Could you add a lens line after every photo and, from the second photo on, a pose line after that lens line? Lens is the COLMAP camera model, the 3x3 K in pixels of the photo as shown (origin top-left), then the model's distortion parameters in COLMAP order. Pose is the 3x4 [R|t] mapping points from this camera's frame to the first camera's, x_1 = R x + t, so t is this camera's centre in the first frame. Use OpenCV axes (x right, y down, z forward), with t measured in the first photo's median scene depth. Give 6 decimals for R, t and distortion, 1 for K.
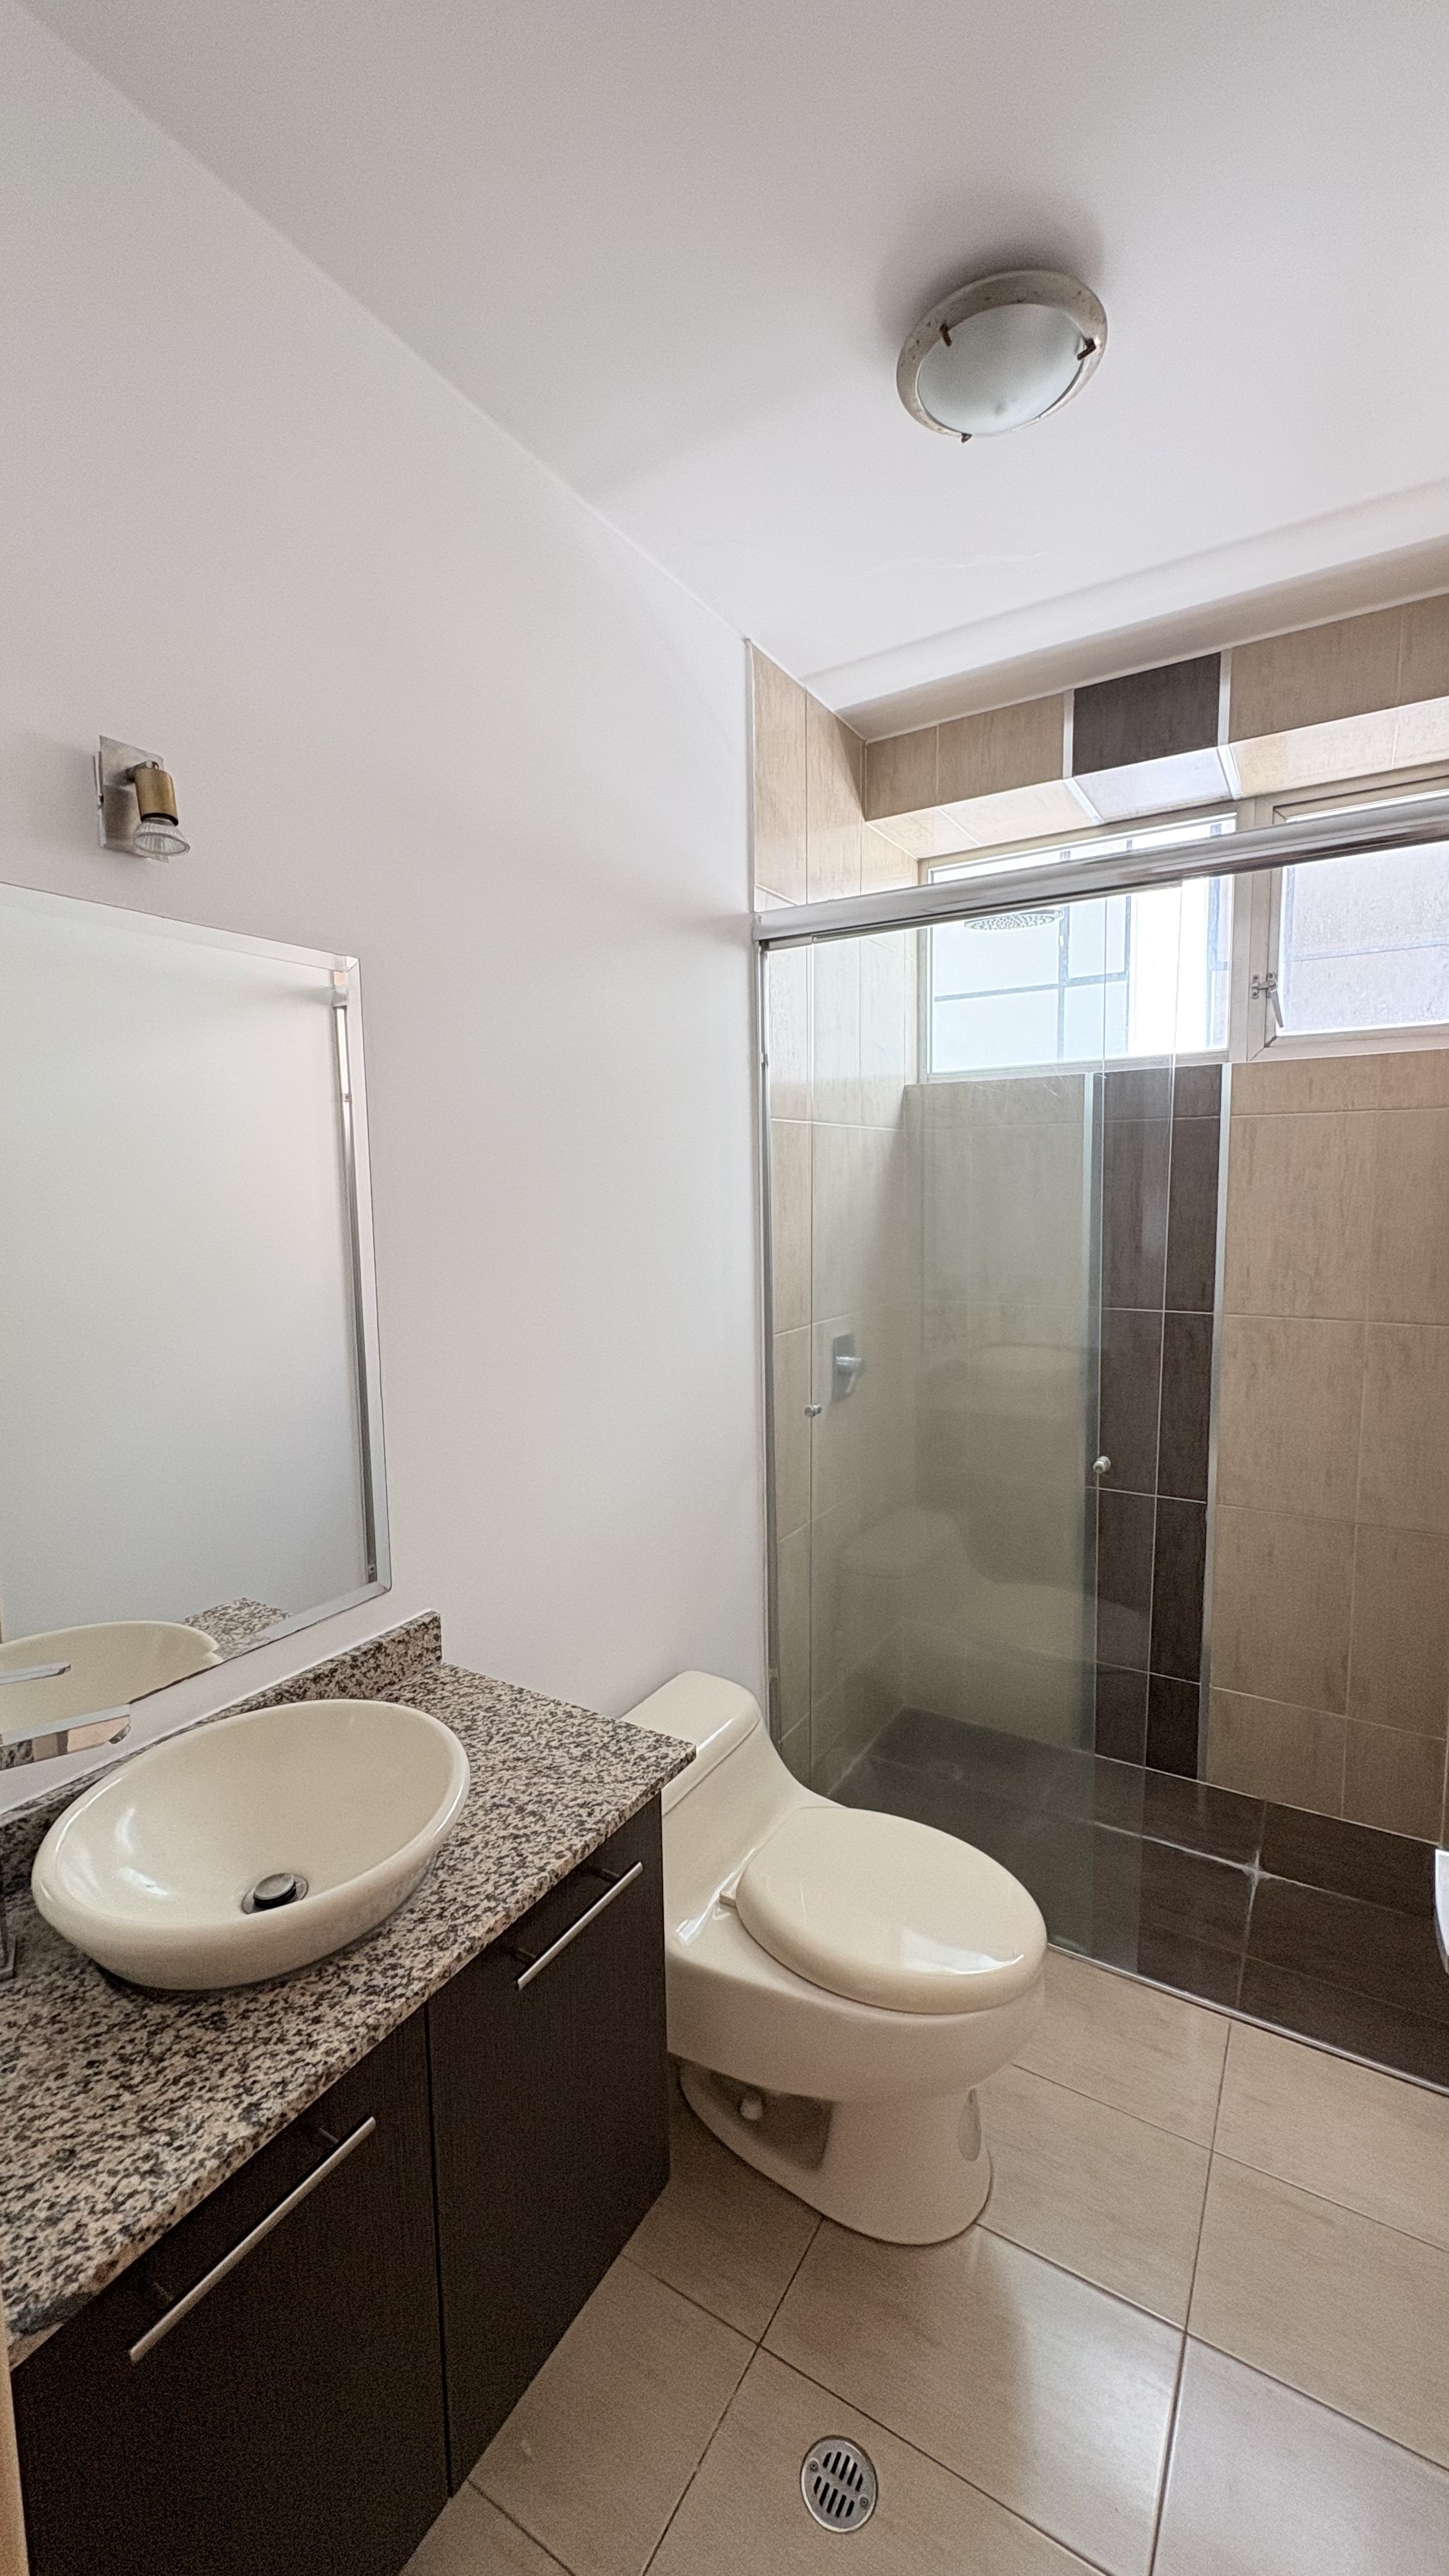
lens RADIAL K [[1019.4, 0, 724.5], [0, 1019.4, 1288.0], [0, 0, 1]] dist [0.000761, -0.000042]
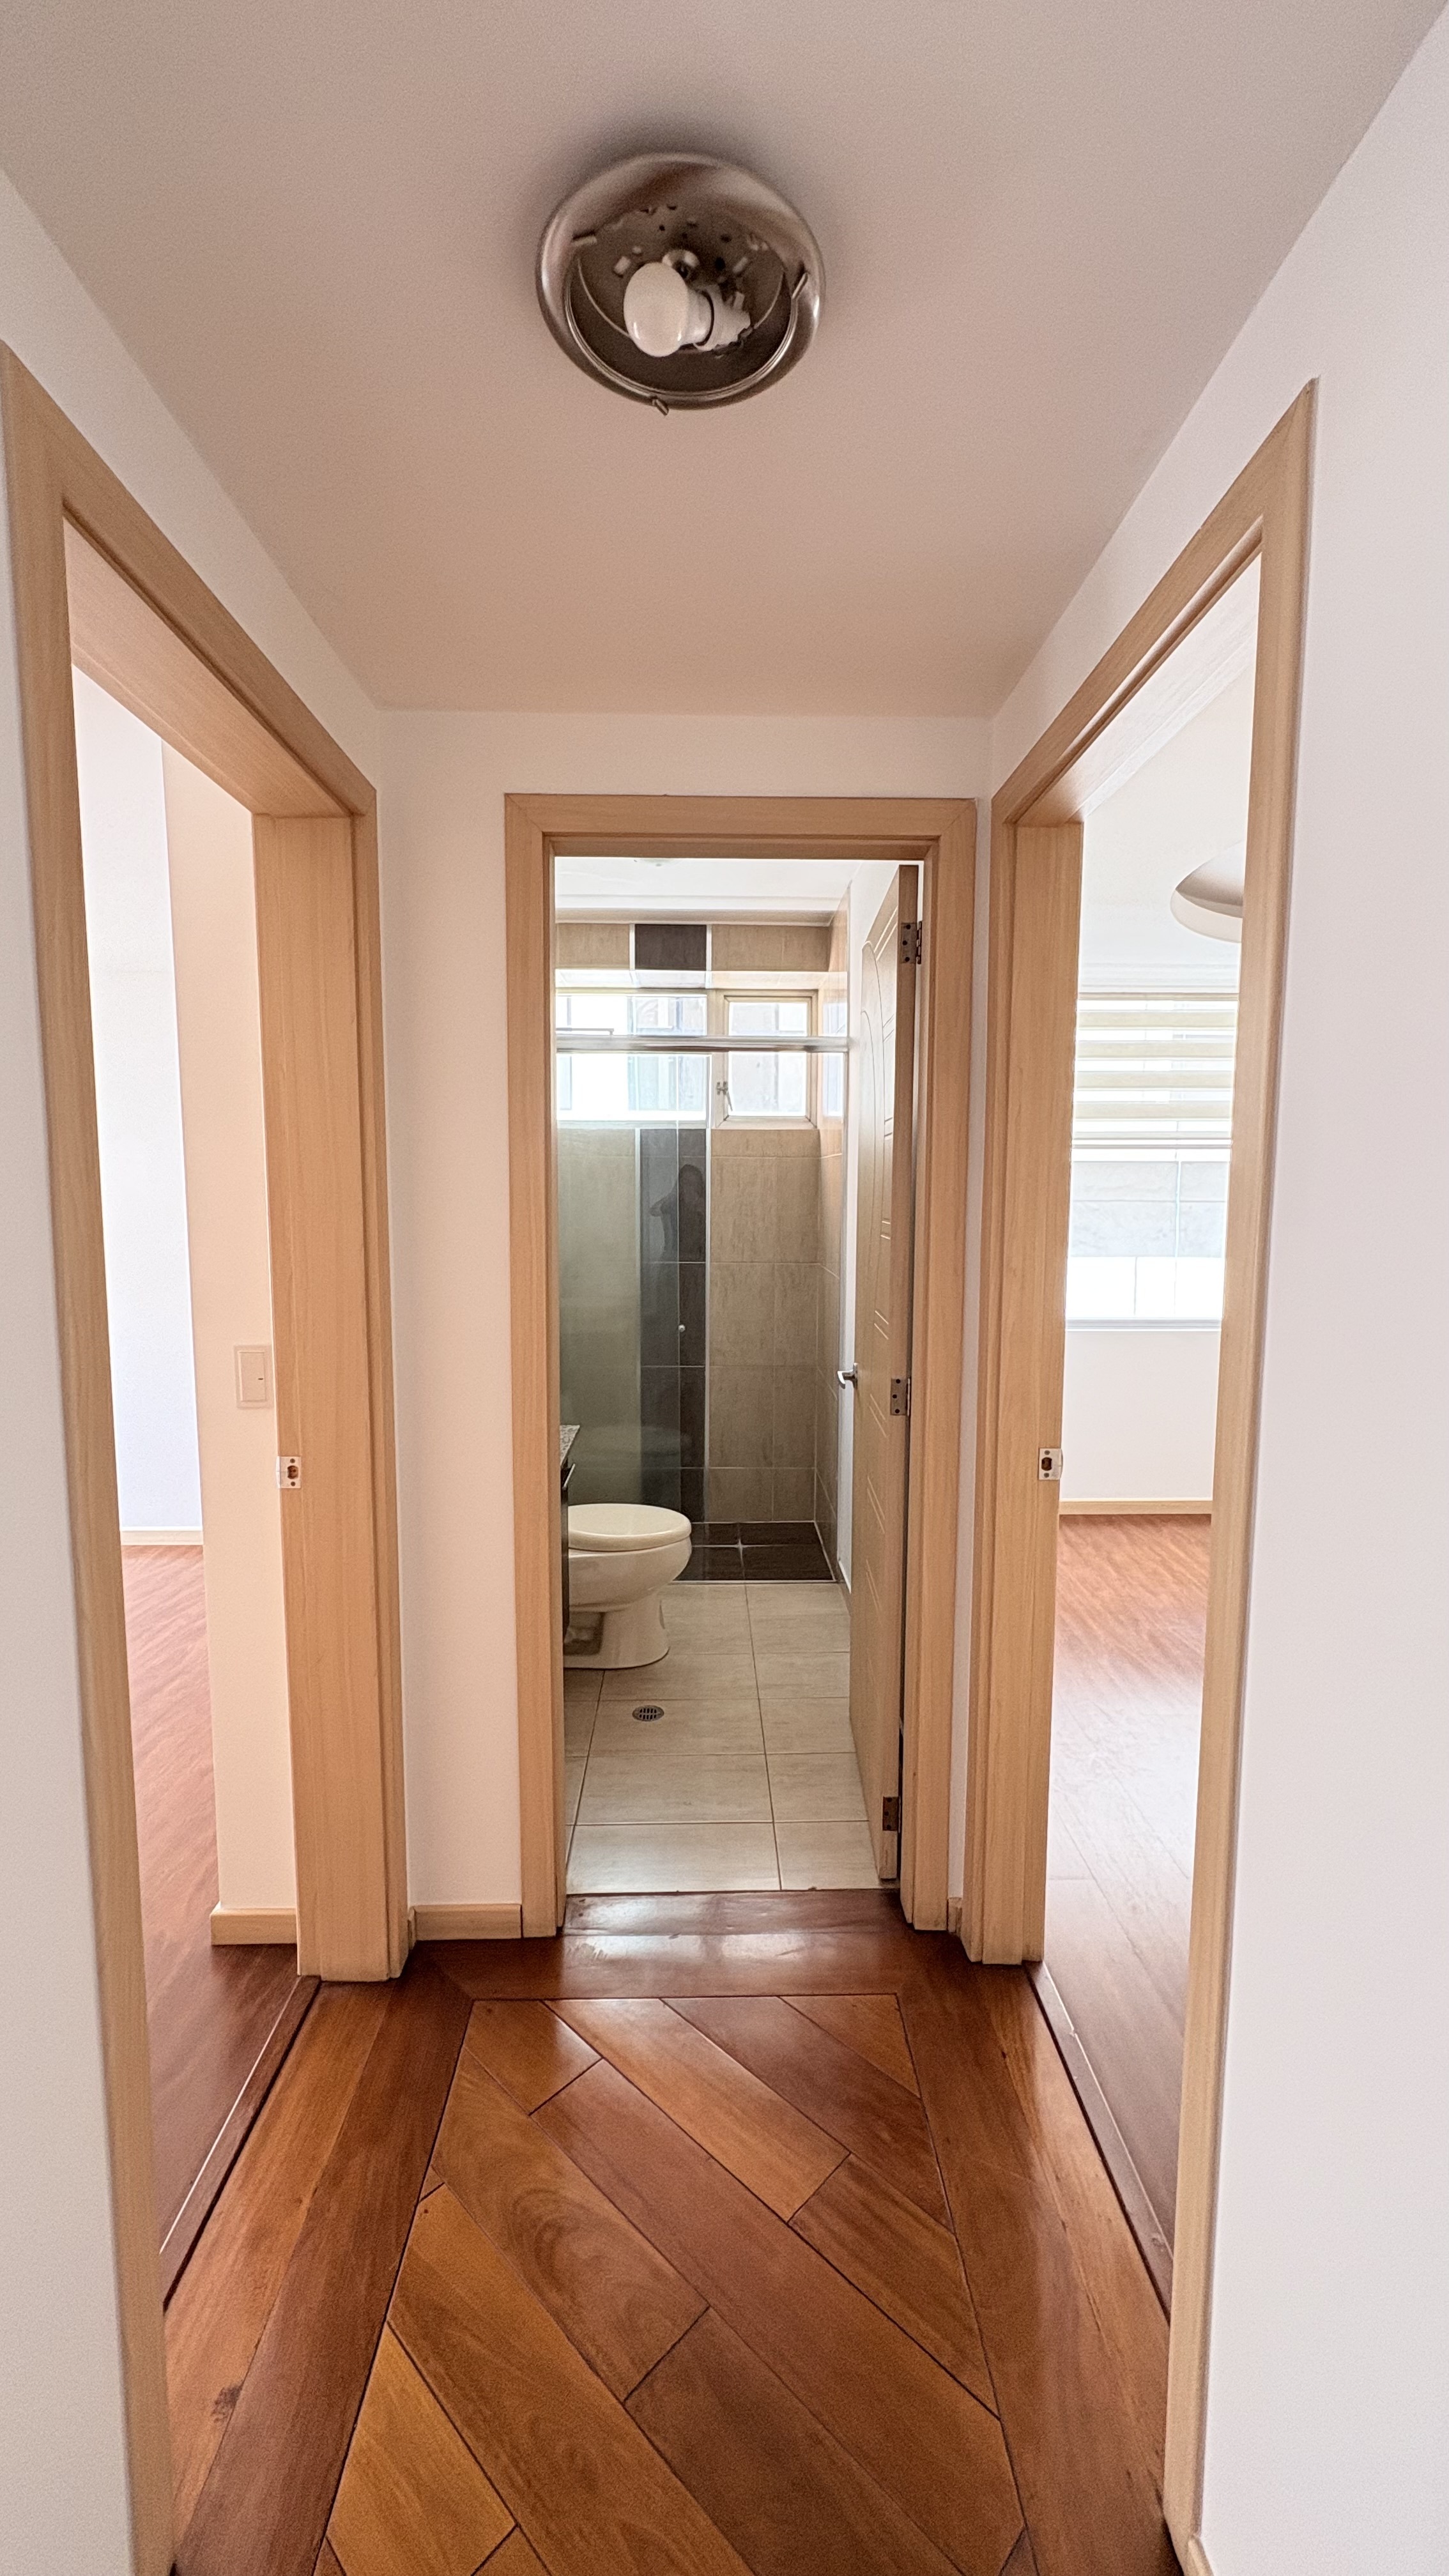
lens RADIAL K [[1019.4, 0, 724.5], [0, 1019.4, 1288.0], [0, 0, 1]] dist [0.000761, -0.000042]
pose [[0.837258, -0.029264, 0.546024, -0.513973], [0.036873, 0.999315, -0.002982, 0.079520], [-0.545563, 0.022630, 0.837764, -0.579403]]
